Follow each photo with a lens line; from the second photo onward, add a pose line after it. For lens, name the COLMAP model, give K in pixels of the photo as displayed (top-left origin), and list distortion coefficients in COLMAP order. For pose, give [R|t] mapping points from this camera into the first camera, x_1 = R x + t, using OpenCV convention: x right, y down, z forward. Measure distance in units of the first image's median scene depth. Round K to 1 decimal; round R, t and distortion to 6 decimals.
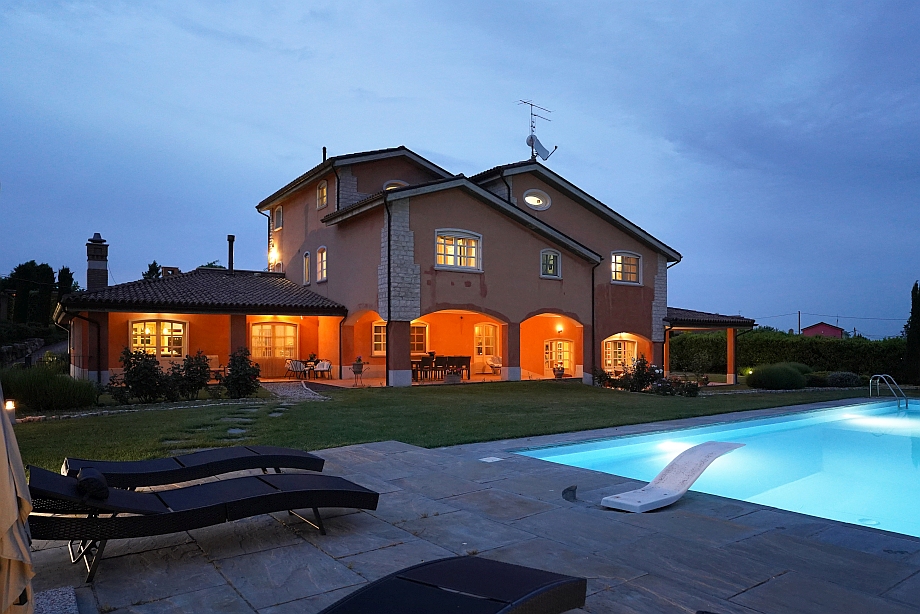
lens RADIAL K [[629.1, 0, 491.5], [0, 629.1, 340.9], [0, 0, 1]] dist [-0.028092, 0.000172]
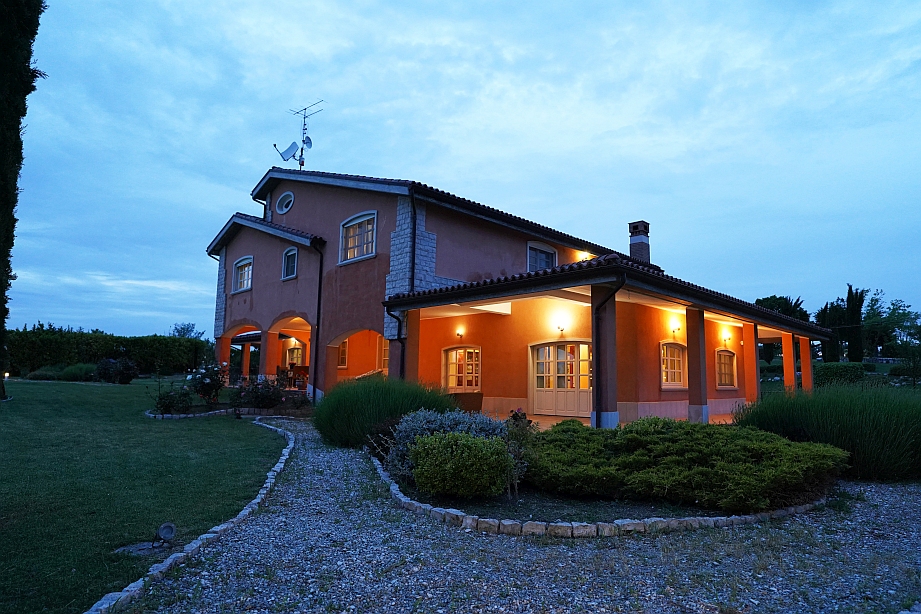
lens RADIAL K [[588.1, 0, 460.5], [0, 588.1, 307.0], [0, 0, 1]] dist [-0.005314, -0.000006]
pose [[0.119377, -0.140955, -0.982792, 0.951397], [-0.017253, 0.989427, -0.144002, 0.060323], [0.992699, 0.034147, 0.115683, 1.137491]]
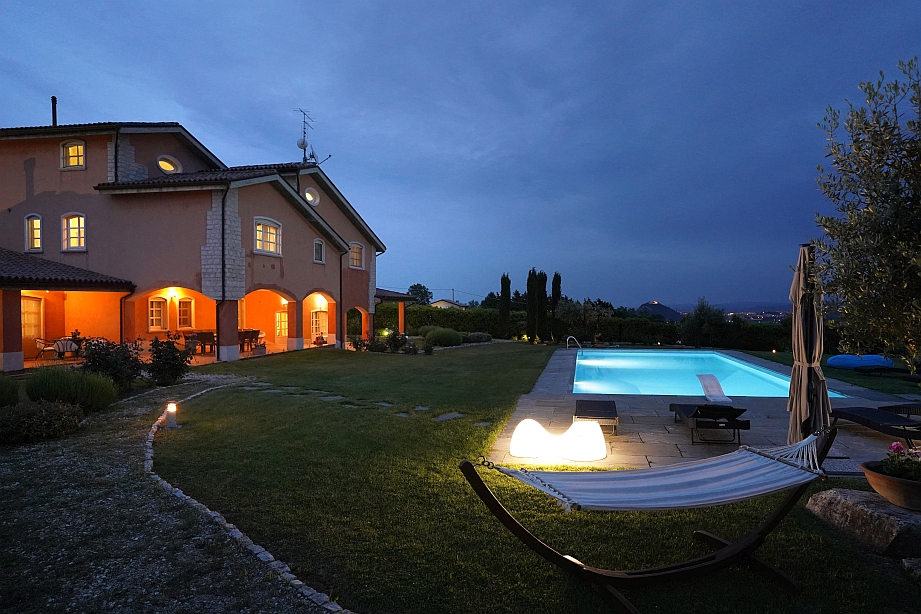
lens RADIAL K [[555.3, 0, 476.9], [0, 555.3, 308.8], [0, 0, 1]] dist [-0.002998, 0.000965]
pose [[0.734530, -0.002517, 0.678571, -0.401093], [-0.006660, 0.999918, 0.010919, -0.024959], [-0.678543, -0.012540, 0.734453, 0.013854]]
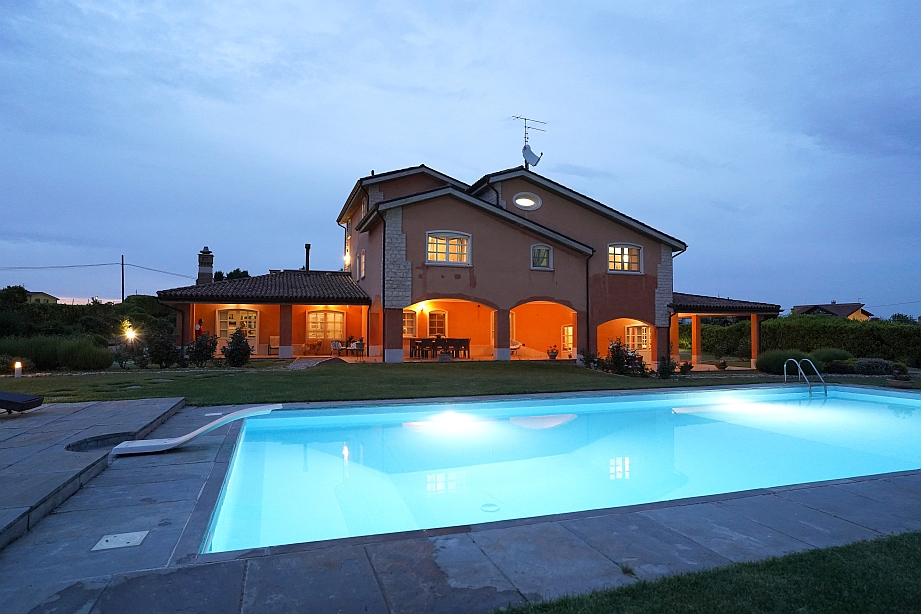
lens RADIAL K [[540.4, 0, 460.5], [0, 540.4, 307.0], [0, 0, 1]] dist [-0.027236, 0.000200]
pose [[0.955820, -0.009133, -0.293810, 0.235914], [-0.002575, 0.999219, -0.039439, 0.005039], [0.293940, 0.038453, 0.955050, 0.038939]]
